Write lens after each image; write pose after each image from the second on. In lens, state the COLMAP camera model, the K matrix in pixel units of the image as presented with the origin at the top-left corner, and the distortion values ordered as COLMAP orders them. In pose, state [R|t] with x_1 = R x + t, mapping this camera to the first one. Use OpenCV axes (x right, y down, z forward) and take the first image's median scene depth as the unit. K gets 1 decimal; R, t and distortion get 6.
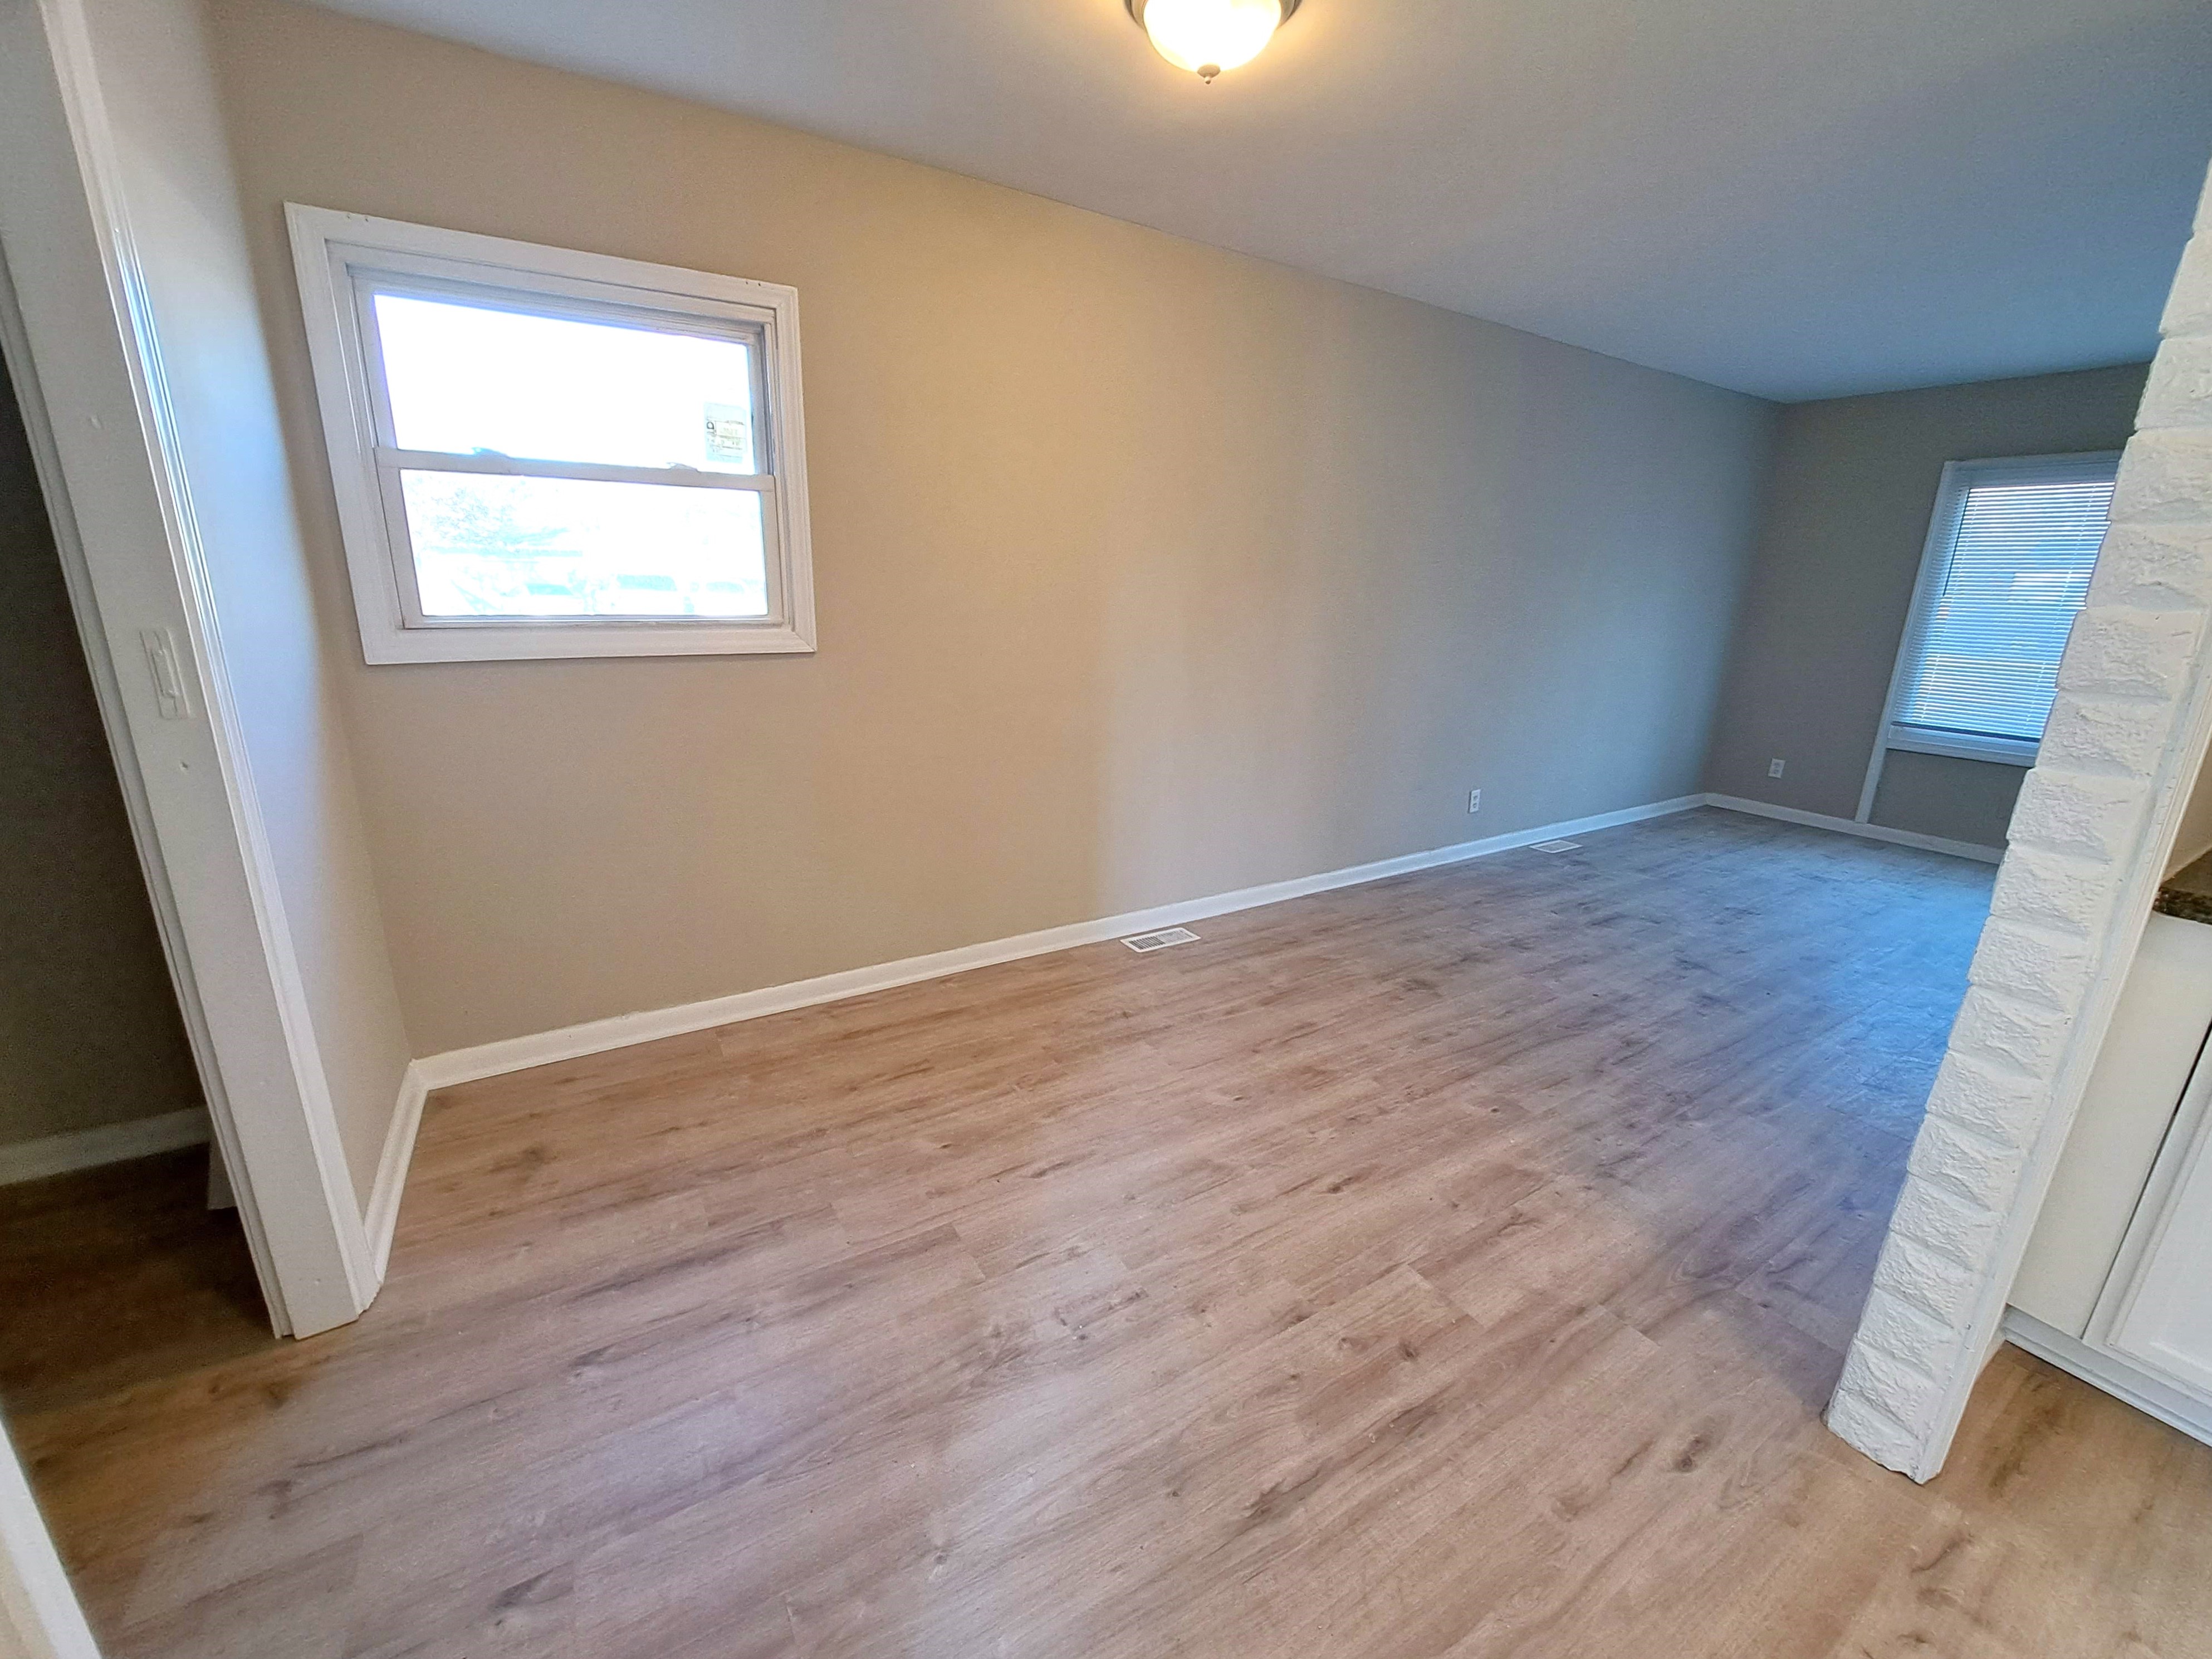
lens RADIAL K [[874.1, 0, 1096.8], [0, 874.1, 836.2], [0, 0, 1]] dist [-0.021965, 0.002188]
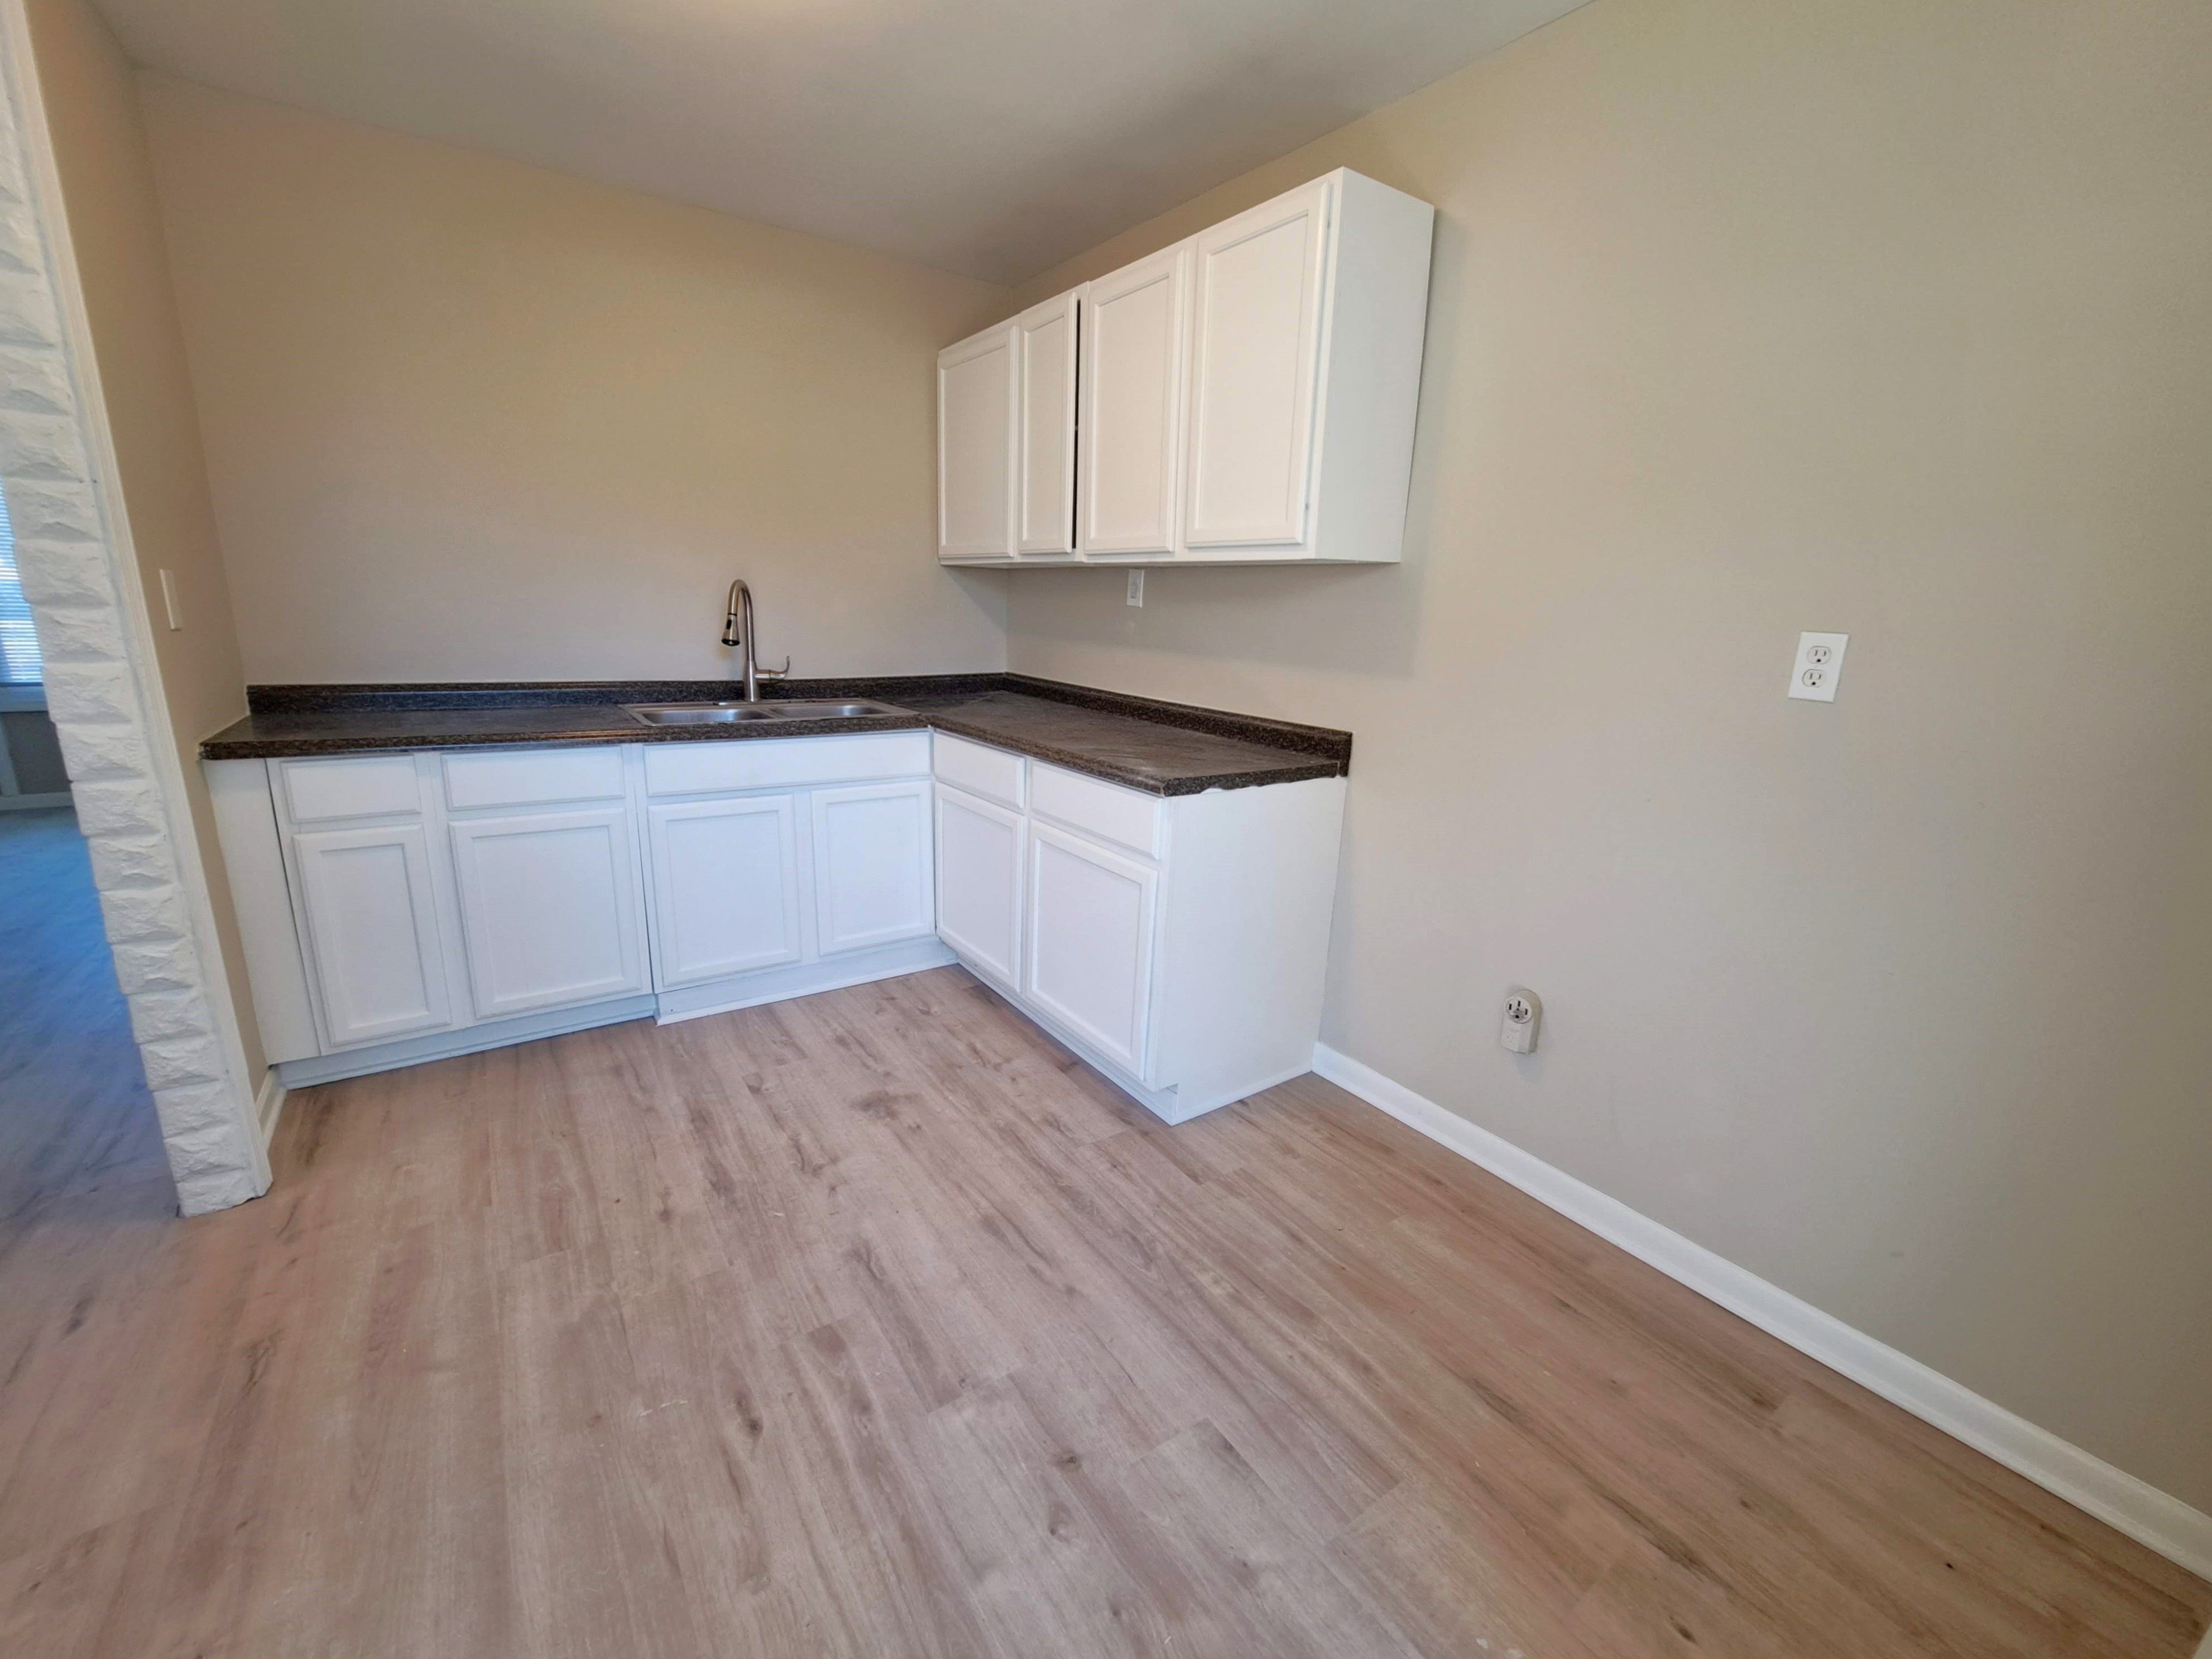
lens RADIAL K [[874.1, 0, 1079.8], [0, 874.1, 827.8], [0, 0, 1]] dist [-0.021965, 0.002188]
pose [[-0.064903, -0.265715, 0.961864, -0.266834], [0.232384, 0.933371, 0.273524, 0.137540], [-0.970456, 0.241274, 0.001169, -0.398490]]
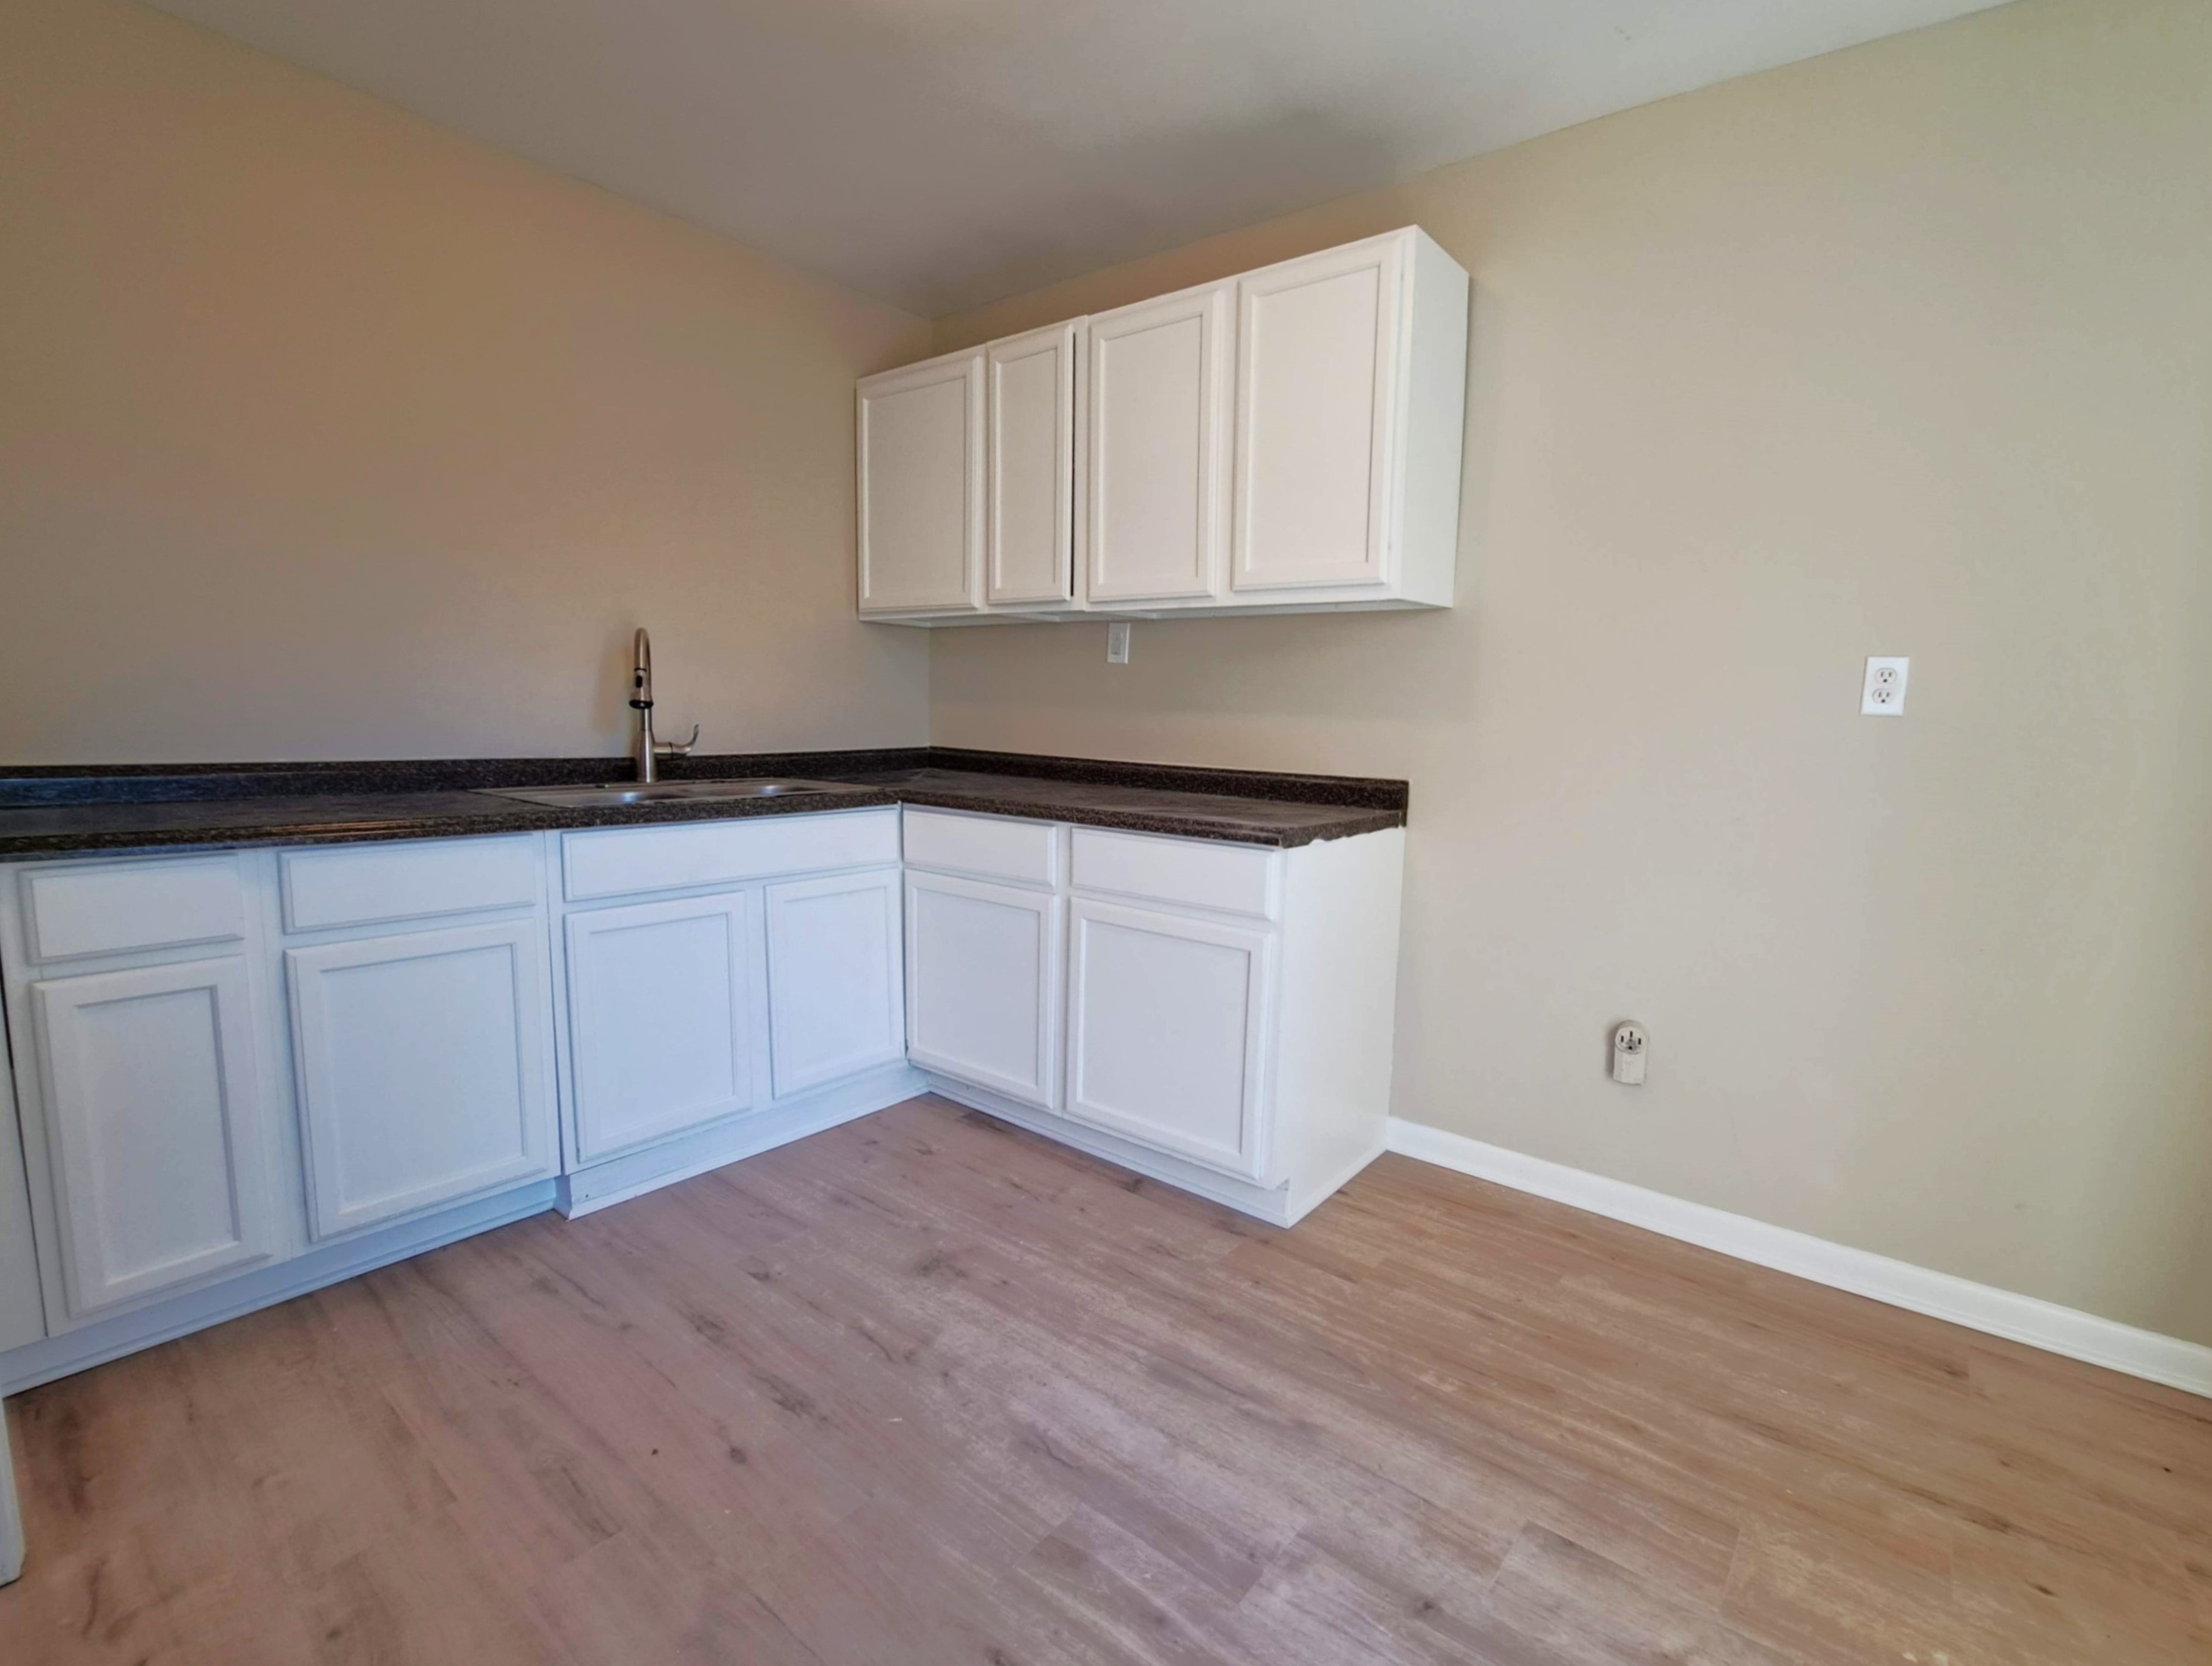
lens RADIAL K [[989.6, 0, 1157.4], [0, 989.6, 830.9], [0, 0, 1]] dist [-0.021963, 0.001871]
pose [[-0.364835, -0.144930, 0.919723, -0.169554], [0.218600, 0.946866, 0.235921, 0.099631], [-0.905047, 0.287124, -0.313768, 0.083398]]
